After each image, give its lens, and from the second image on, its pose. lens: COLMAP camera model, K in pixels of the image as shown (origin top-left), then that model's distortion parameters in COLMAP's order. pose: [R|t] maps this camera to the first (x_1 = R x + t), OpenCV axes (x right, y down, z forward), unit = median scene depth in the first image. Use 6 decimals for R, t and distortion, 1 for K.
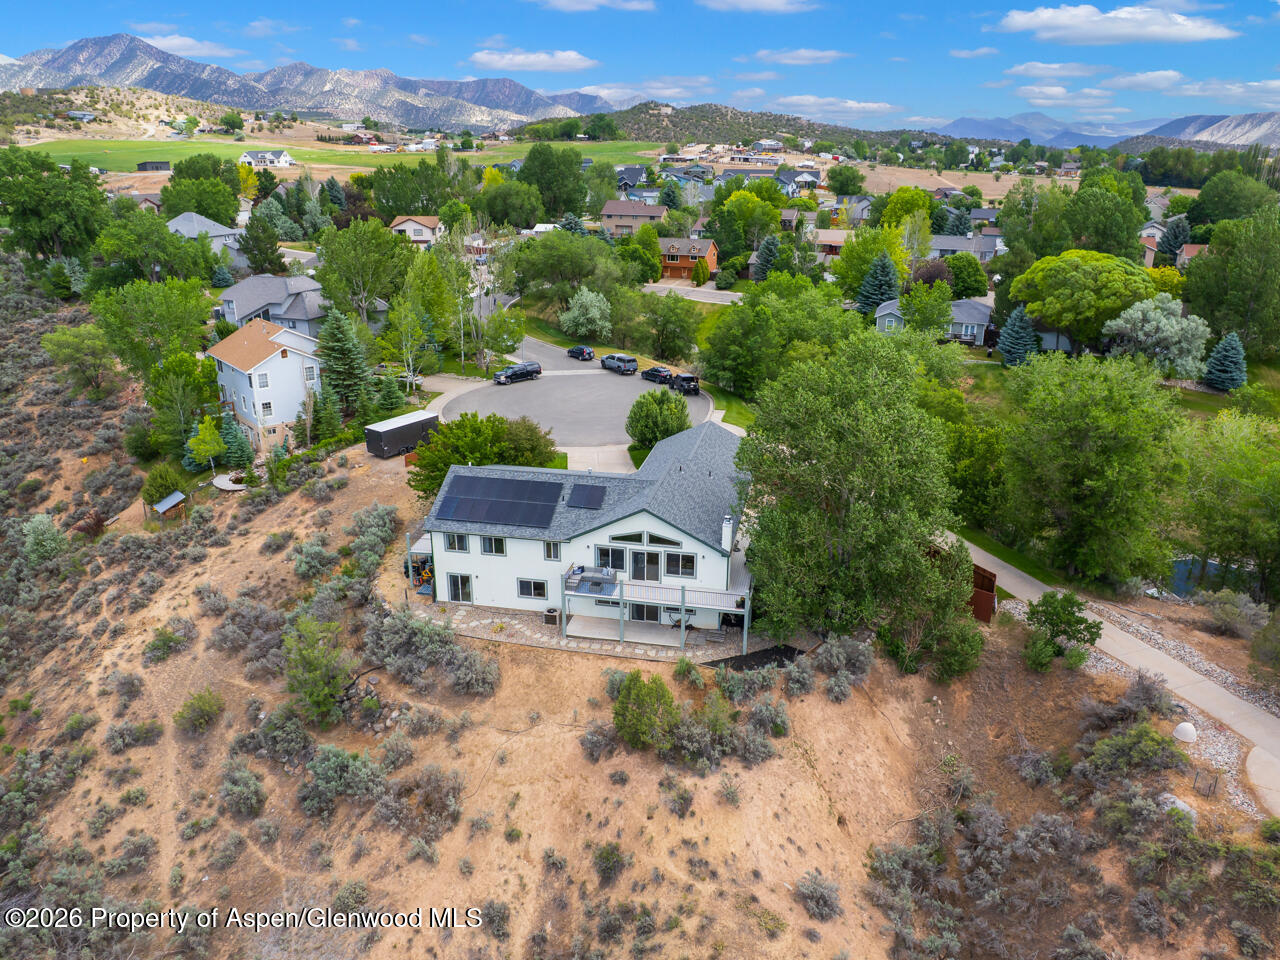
lens RADIAL K [[918.2, 0, 634.3], [0, 918.2, 479.7], [0, 0, 1]] dist [-0.078717, 0.063609]
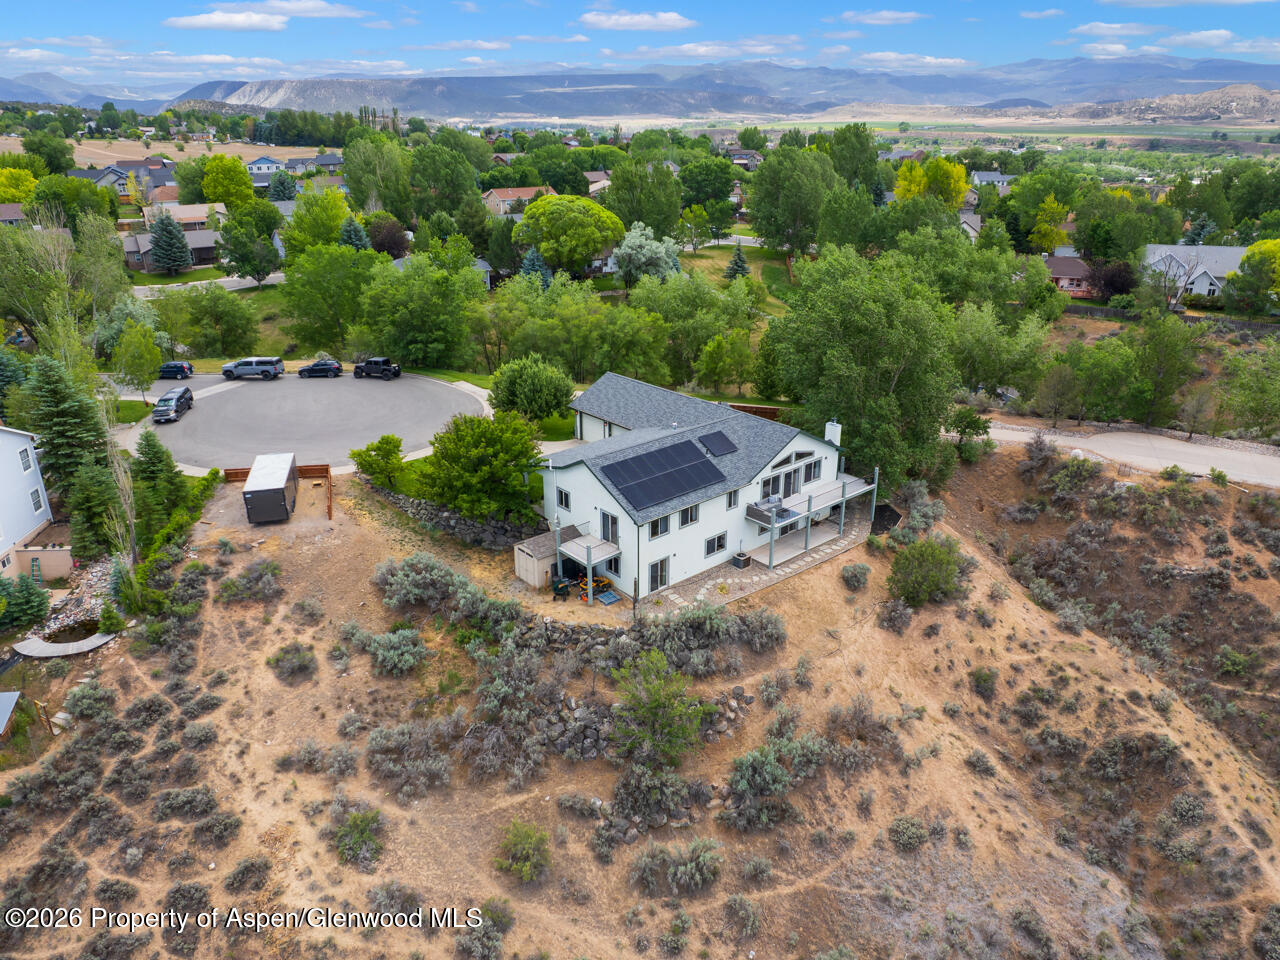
lens RADIAL K [[918.2, 0, 634.3], [0, 918.2, 479.7], [0, 0, 1]] dist [-0.078717, 0.063609]
pose [[0.600022, -0.300597, 0.741360, -0.933004], [0.273527, 0.947955, 0.162985, -0.144578], [-0.751769, 0.104988, 0.651015, 0.417314]]
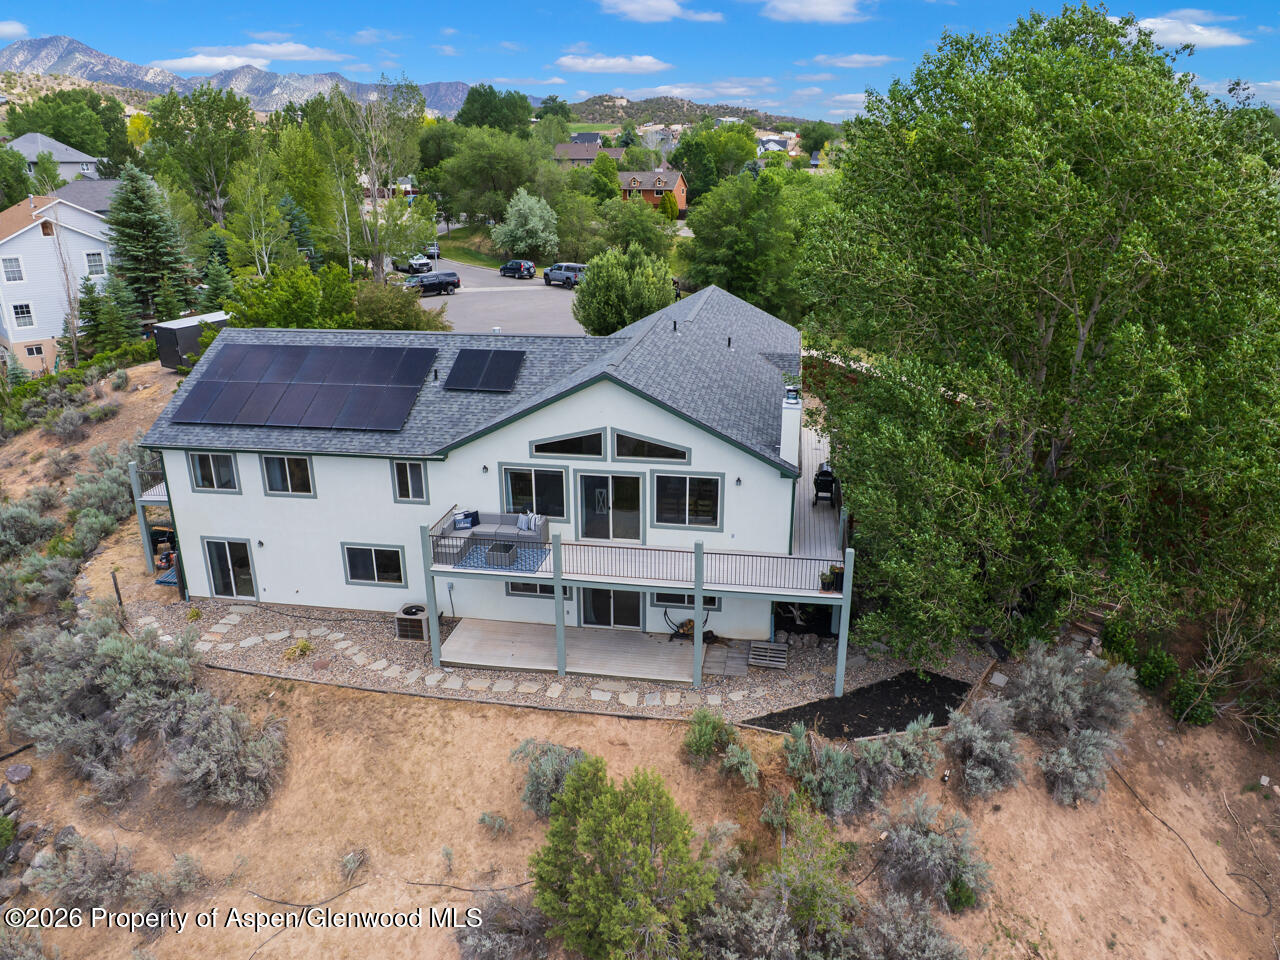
lens RADIAL K [[918.2, 0, 634.3], [0, 918.2, 479.7], [0, 0, 1]] dist [-0.078717, 0.063609]
pose [[0.998916, -0.021693, 0.041177, 0.005436], [0.021880, 0.999752, -0.004107, 0.082959], [-0.041077, 0.005003, 0.999143, 0.542080]]
